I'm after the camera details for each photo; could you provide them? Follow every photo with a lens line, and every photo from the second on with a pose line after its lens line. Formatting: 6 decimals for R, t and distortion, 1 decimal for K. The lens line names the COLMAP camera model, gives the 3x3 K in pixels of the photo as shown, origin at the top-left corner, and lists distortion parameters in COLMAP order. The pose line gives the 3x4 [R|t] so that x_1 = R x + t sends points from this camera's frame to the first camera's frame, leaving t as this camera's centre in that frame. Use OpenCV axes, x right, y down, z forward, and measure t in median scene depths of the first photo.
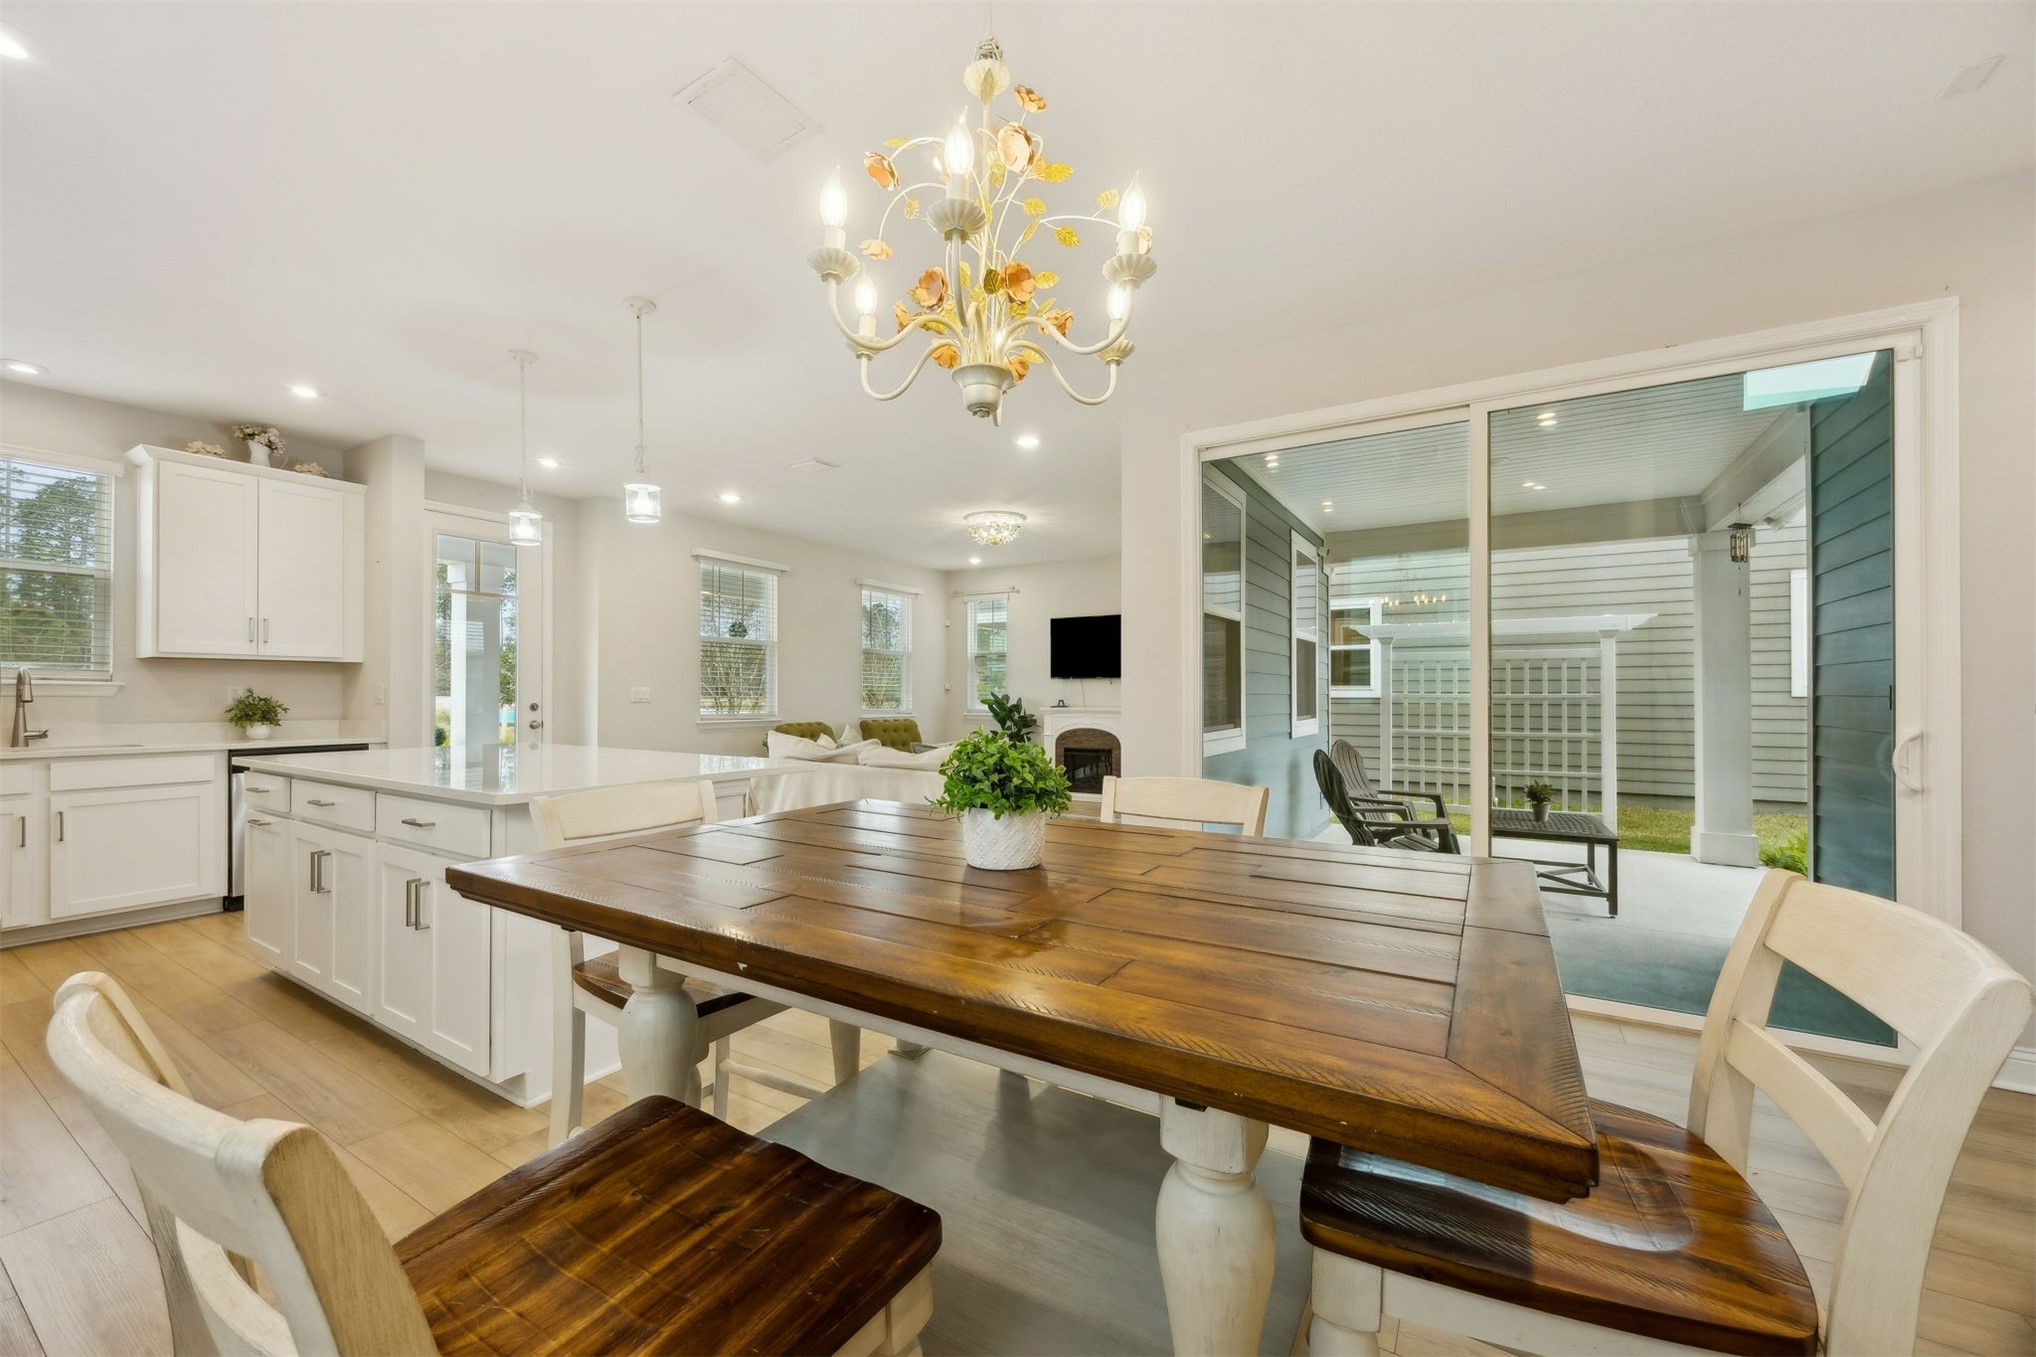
lens RADIAL K [[784.2, 0, 1009.4], [0, 784.2, 689.7], [0, 0, 1]] dist [-0.000249, -0.000321]
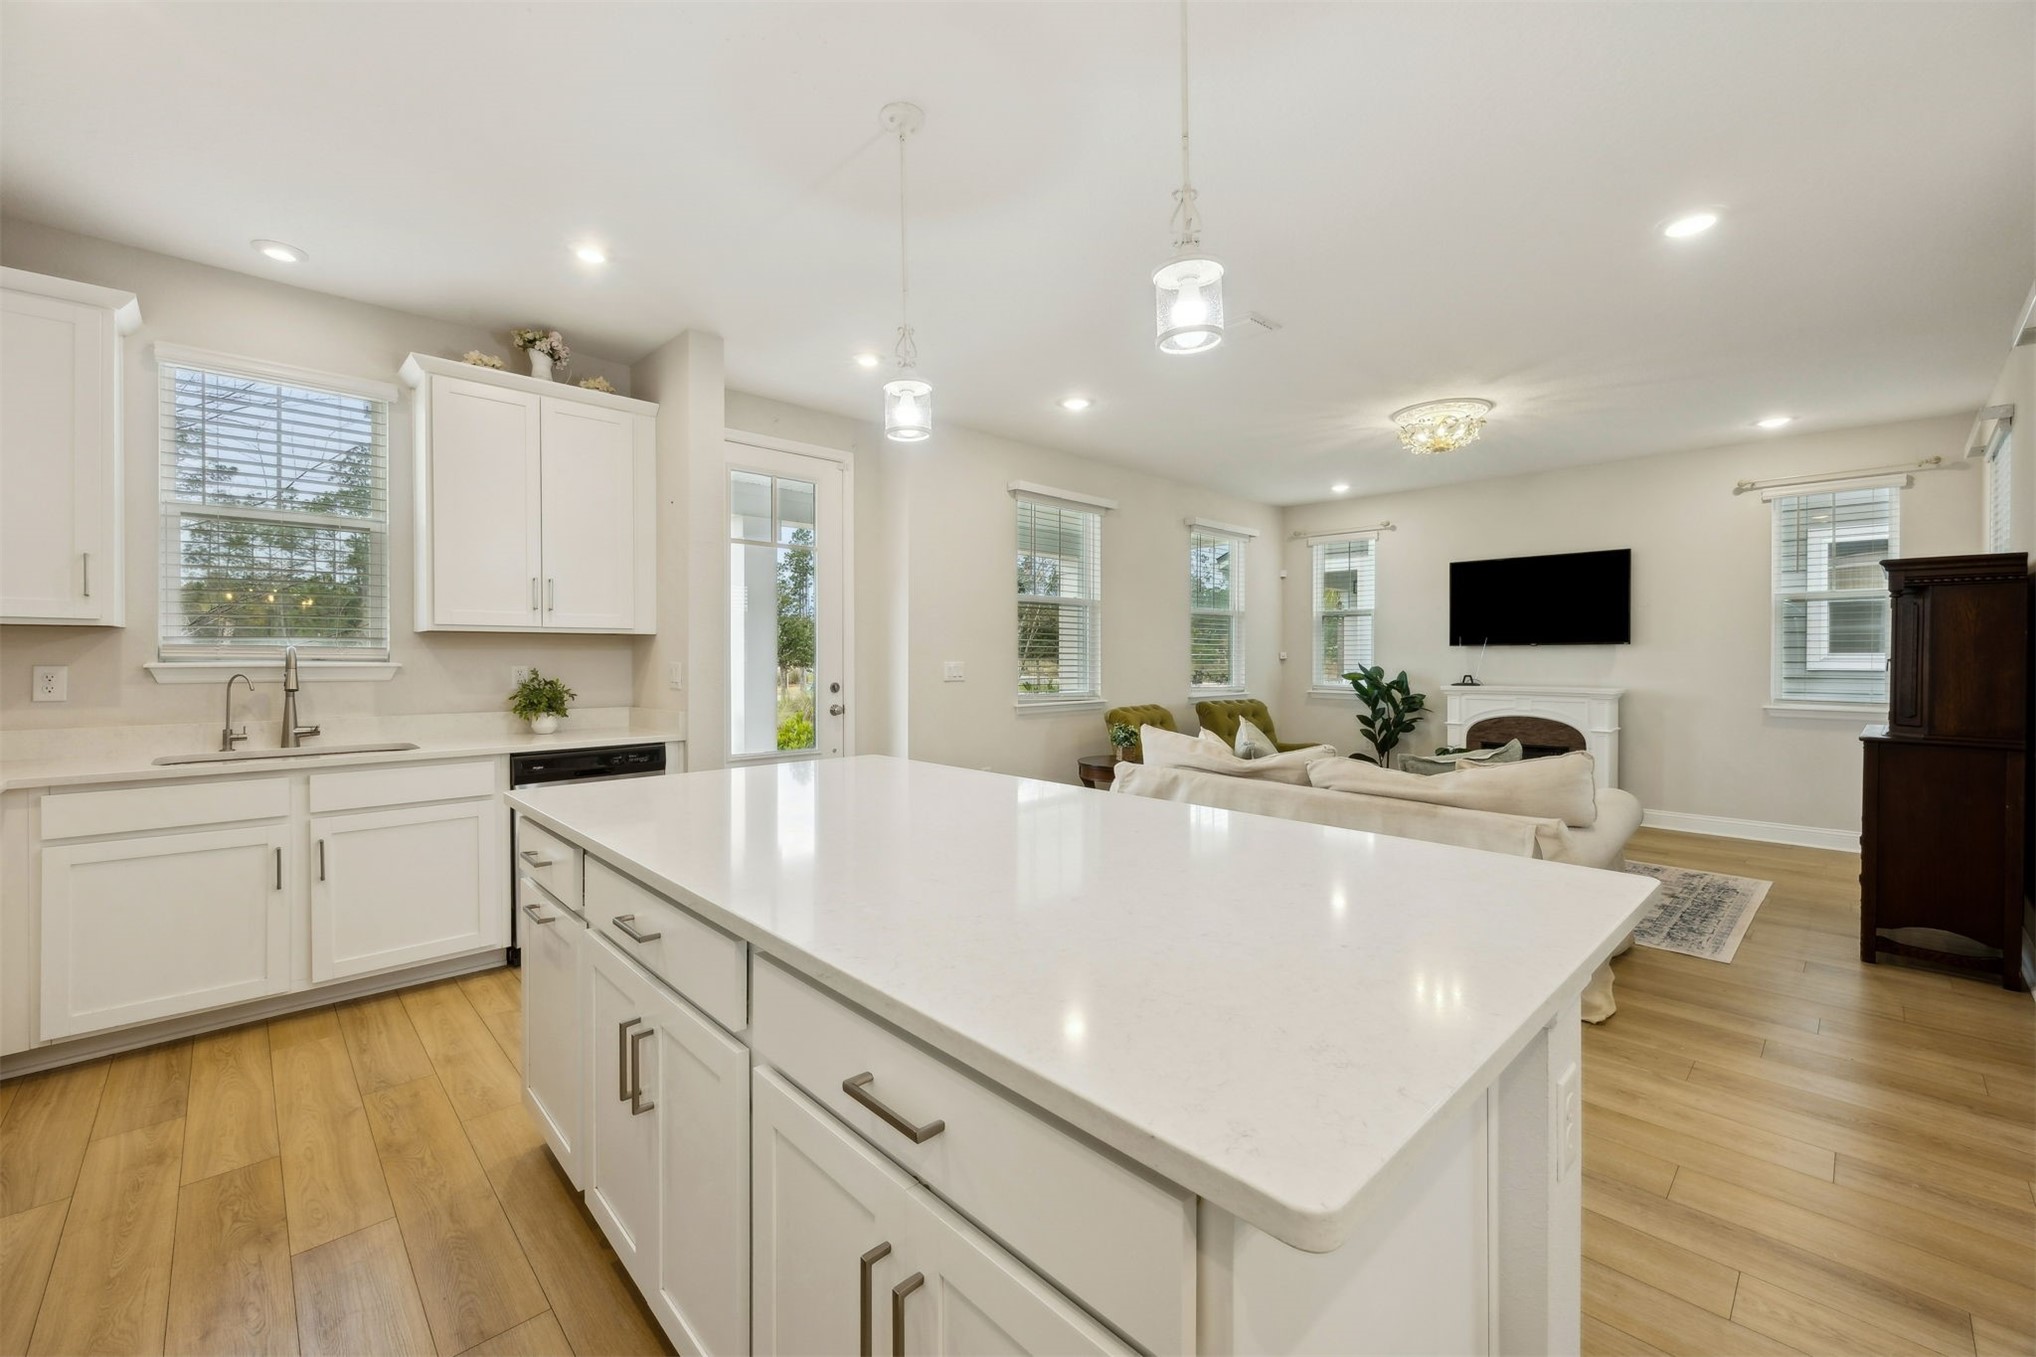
lens RADIAL K [[819.6, 0, 1008.9], [0, 819.6, 663.6], [0, 0, 1]] dist [0.007491, -0.002580]
pose [[0.967512, 0.001947, -0.252816, -0.288302], [0.001735, 0.999896, 0.014344, -0.017183], [0.252818, -0.014316, 0.967408, 0.310190]]
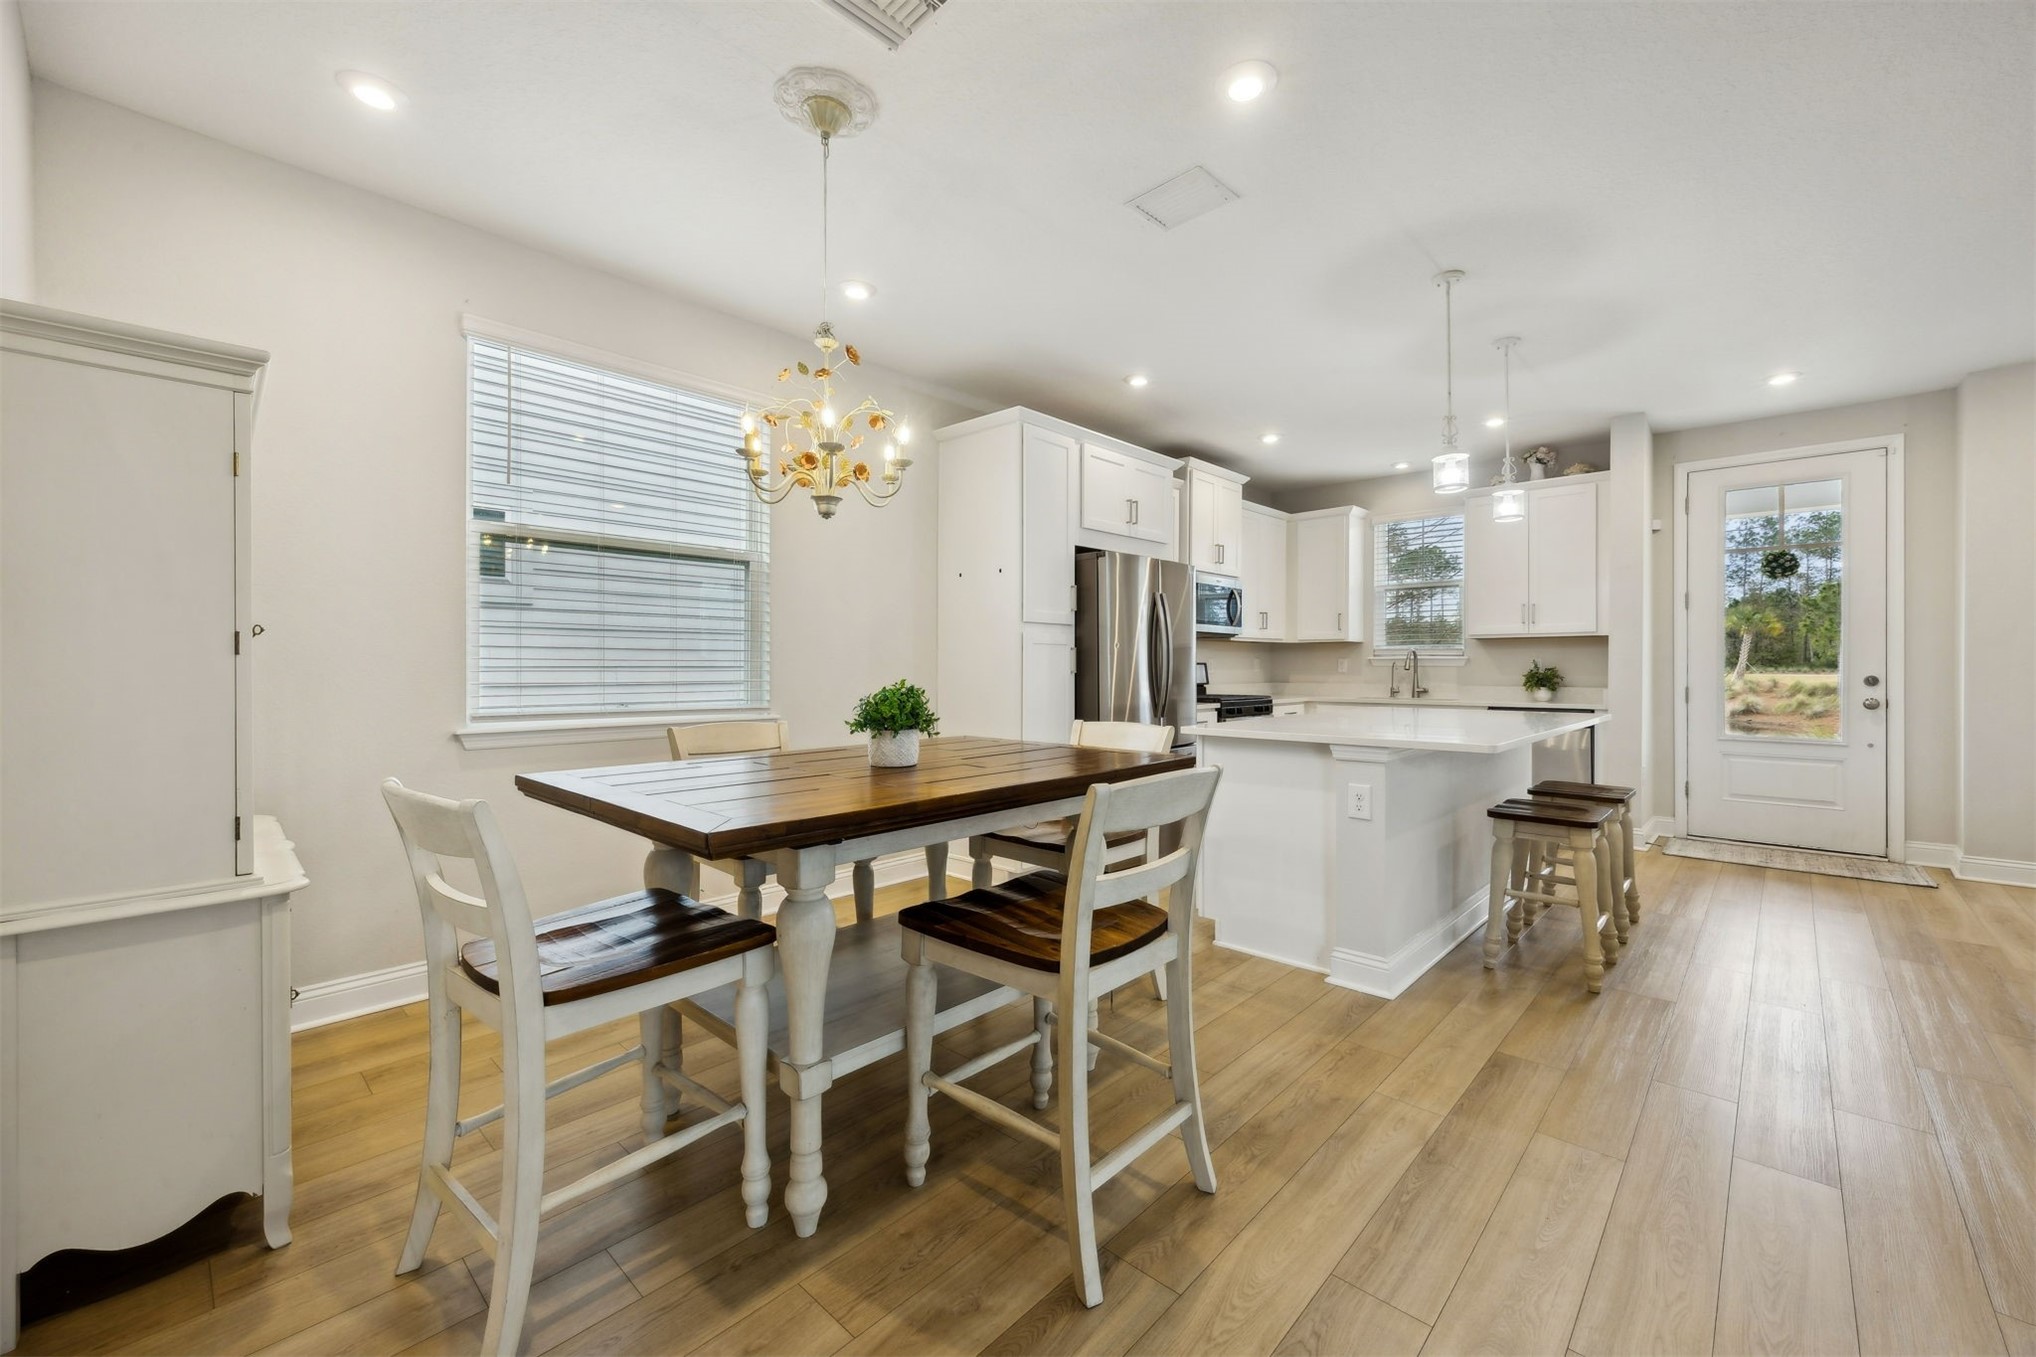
lens RADIAL K [[819.6, 0, 1017.0], [0, 819.6, 666.1], [0, 0, 1]] dist [0.007491, -0.002580]
pose [[-0.197439, -0.002549, -0.980312, 0.444173], [0.004788, 0.999982, -0.003564, 0.008141], [0.980303, -0.005397, -0.197424, 0.426638]]
